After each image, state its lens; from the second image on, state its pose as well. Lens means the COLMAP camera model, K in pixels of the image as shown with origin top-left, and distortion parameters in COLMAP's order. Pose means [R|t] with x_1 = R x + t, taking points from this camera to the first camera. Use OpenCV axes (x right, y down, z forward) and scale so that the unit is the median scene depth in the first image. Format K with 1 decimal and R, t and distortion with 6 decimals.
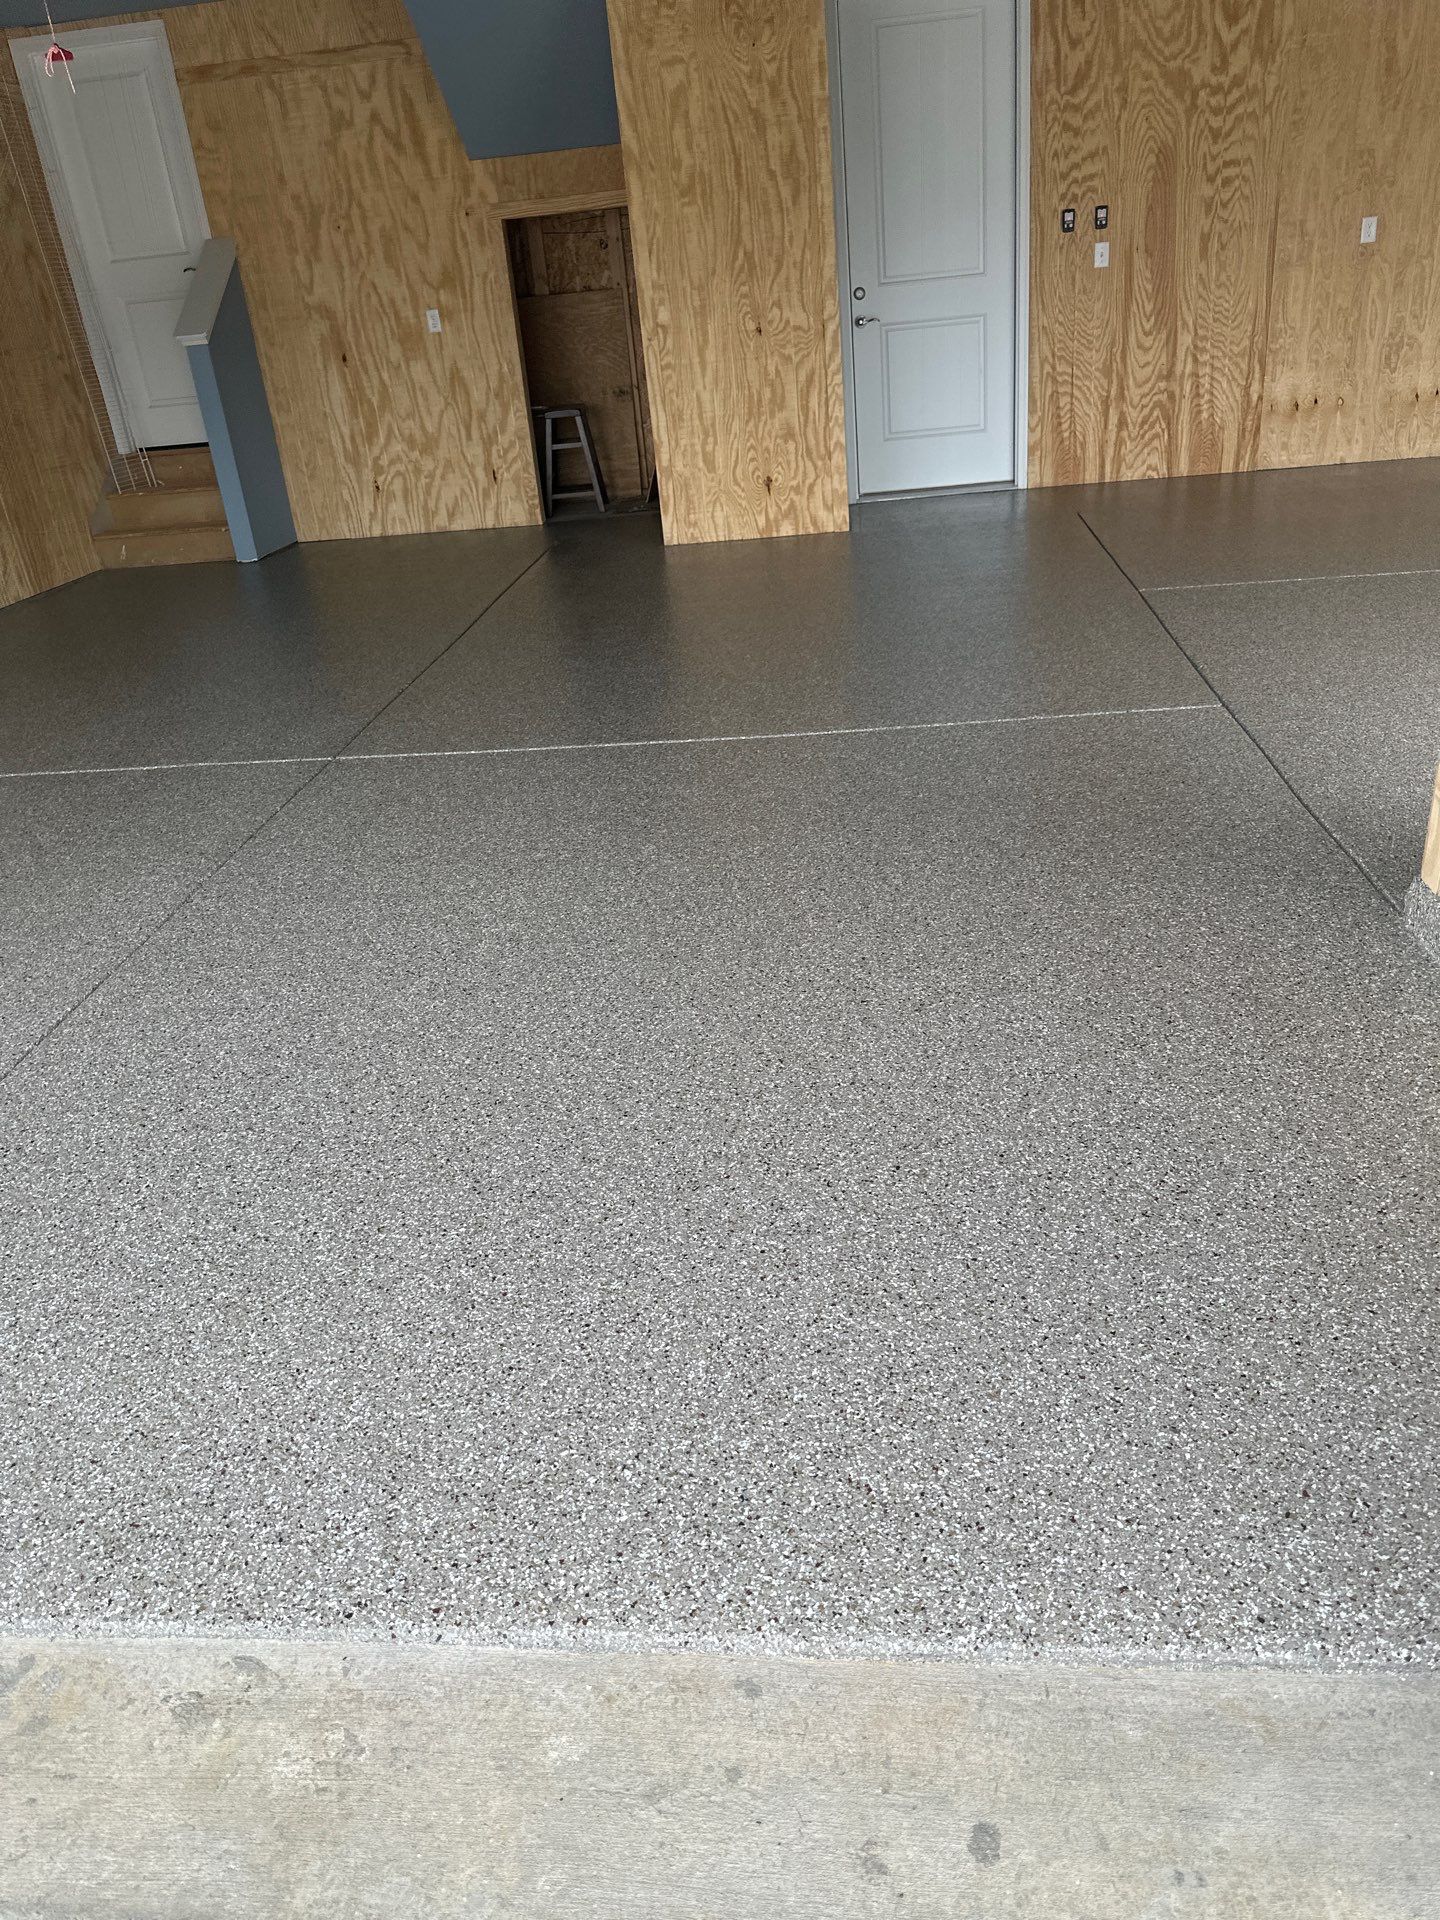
lens RADIAL K [[1362.5, 0, 721.9], [0, 1362.5, 973.0], [0, 0, 1]] dist [0.041714, -0.046673]
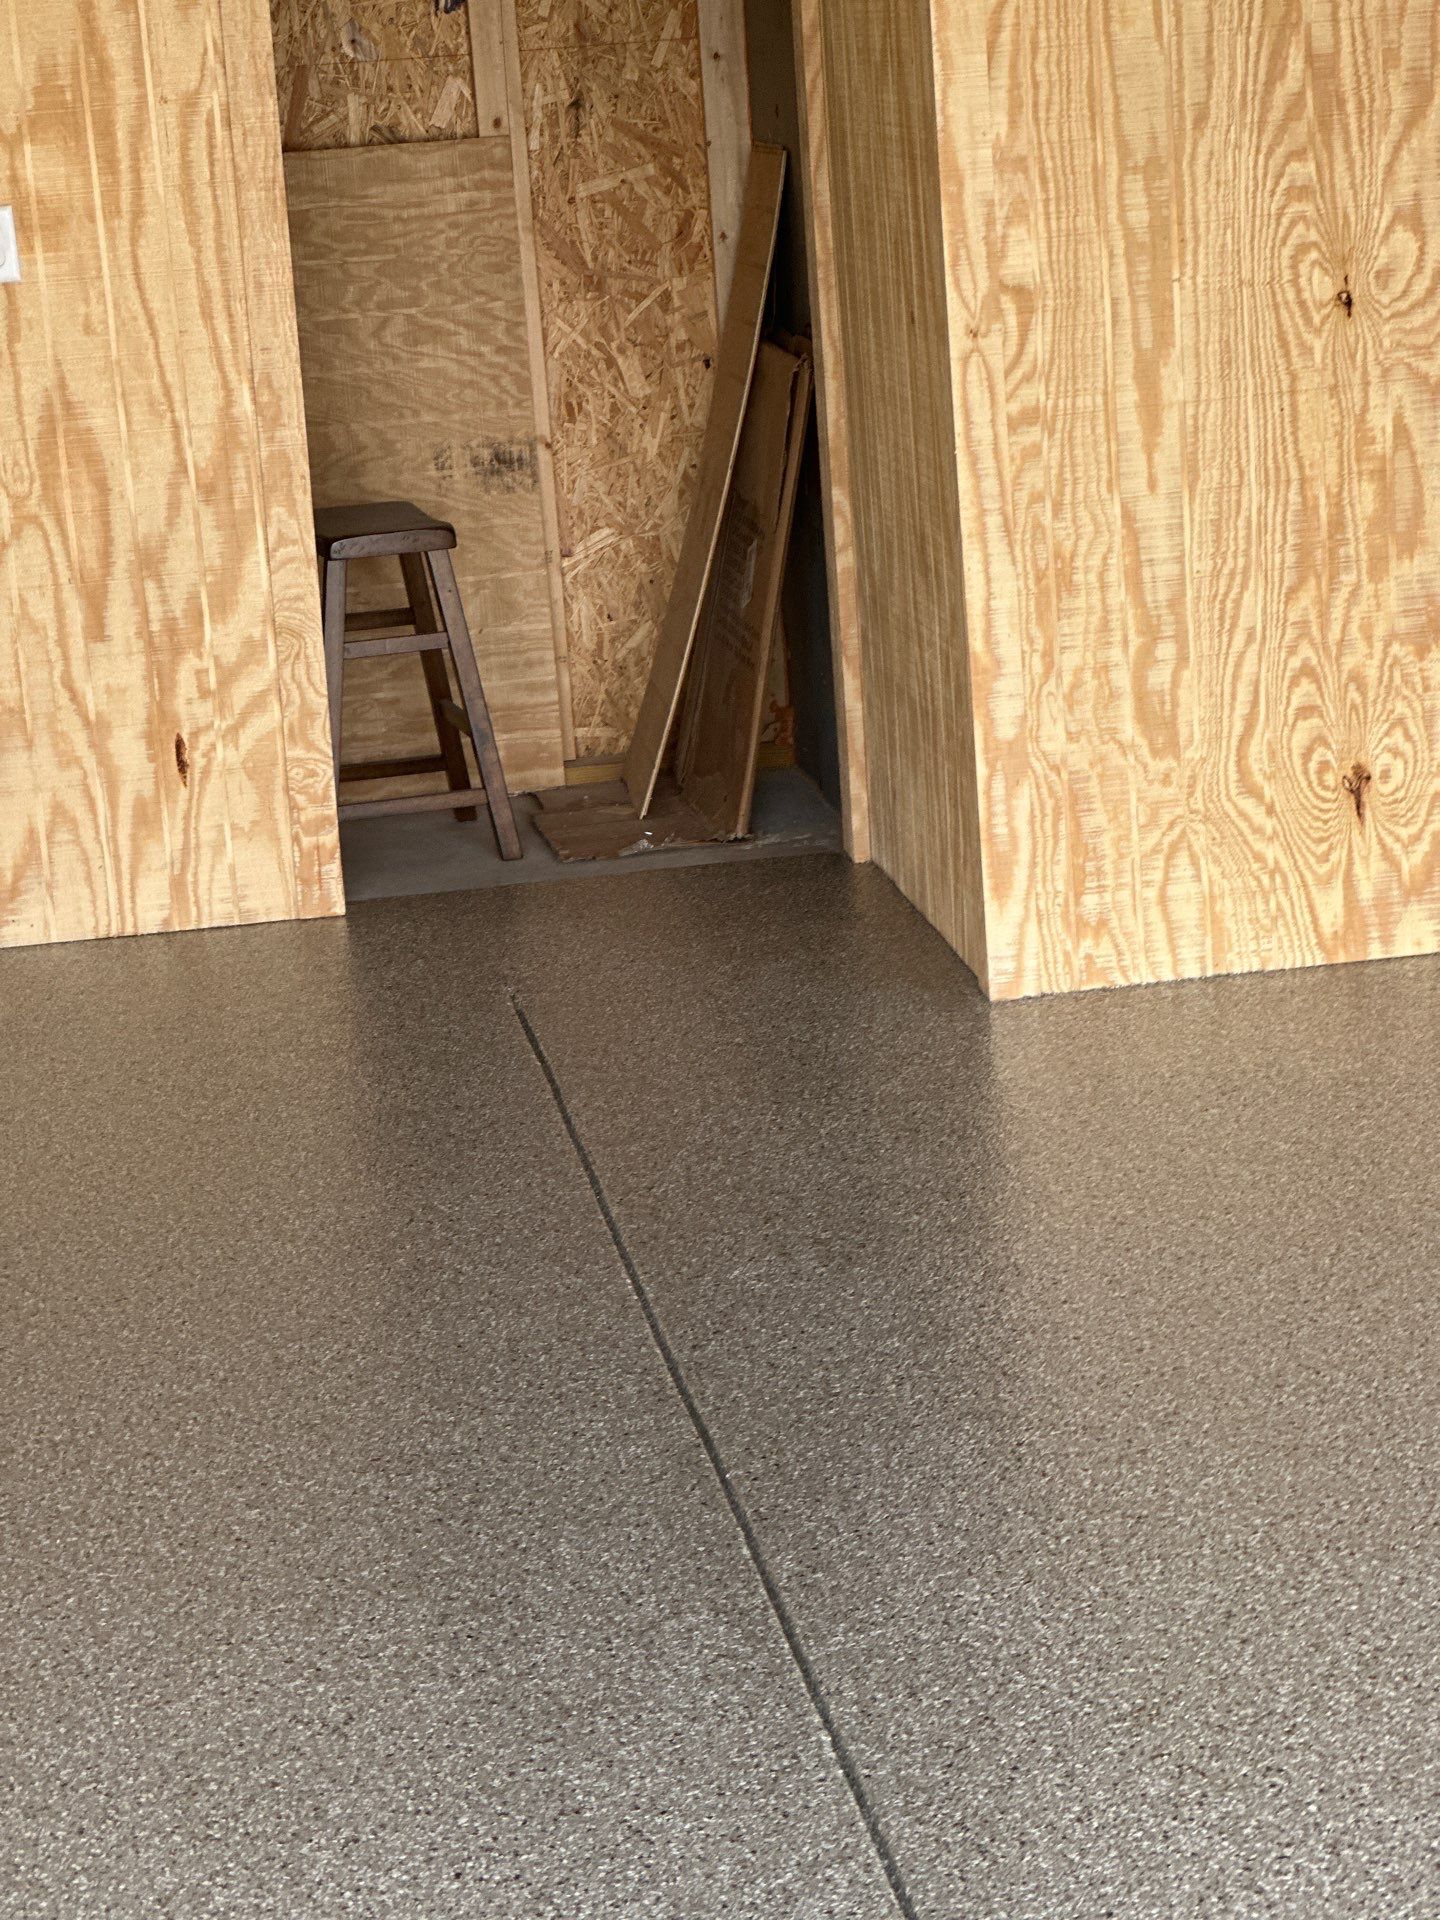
lens RADIAL K [[4222.1, 0, 683.6], [0, 4222.1, 946.2], [0, 0, 1]] dist [0.287573, 0.000000]
pose [[0.971027, -0.036452, 0.236173, -0.297180], [0.094816, 0.965945, -0.240751, -0.117025], [-0.219355, 0.256169, 0.941414, 0.188173]]
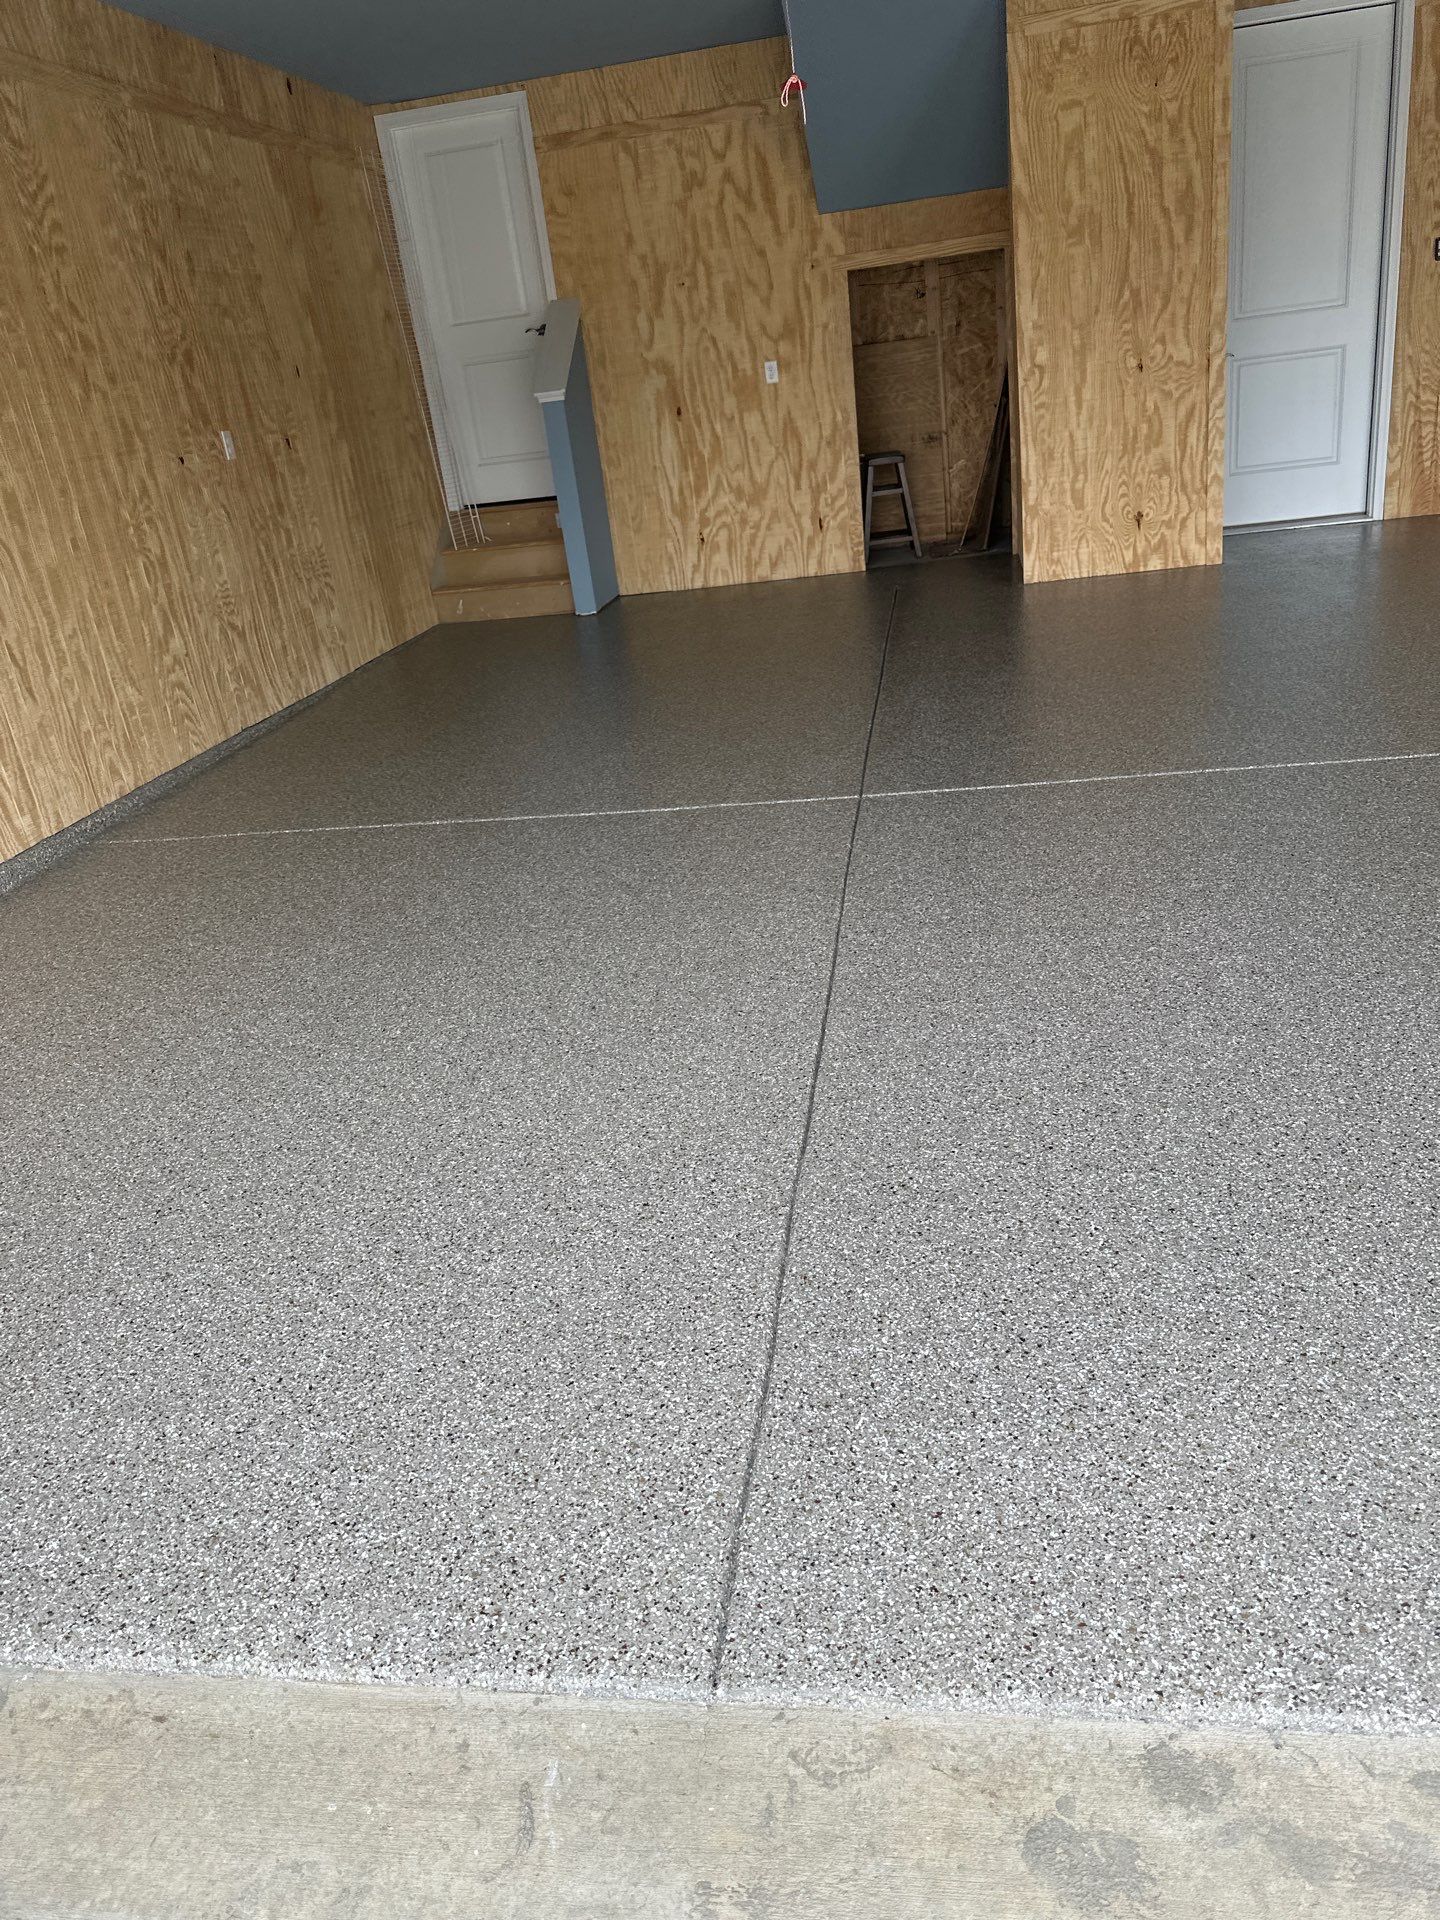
lens RADIAL K [[1362.5, 0, 734.0], [0, 1362.5, 964.8], [0, 0, 1]] dist [0.041714, -0.046673]
pose [[0.998318, -0.007299, -0.057508, -0.190118], [0.004649, 0.998927, -0.046077, 0.005367], [0.057783, 0.045732, 0.997281, 0.015250]]
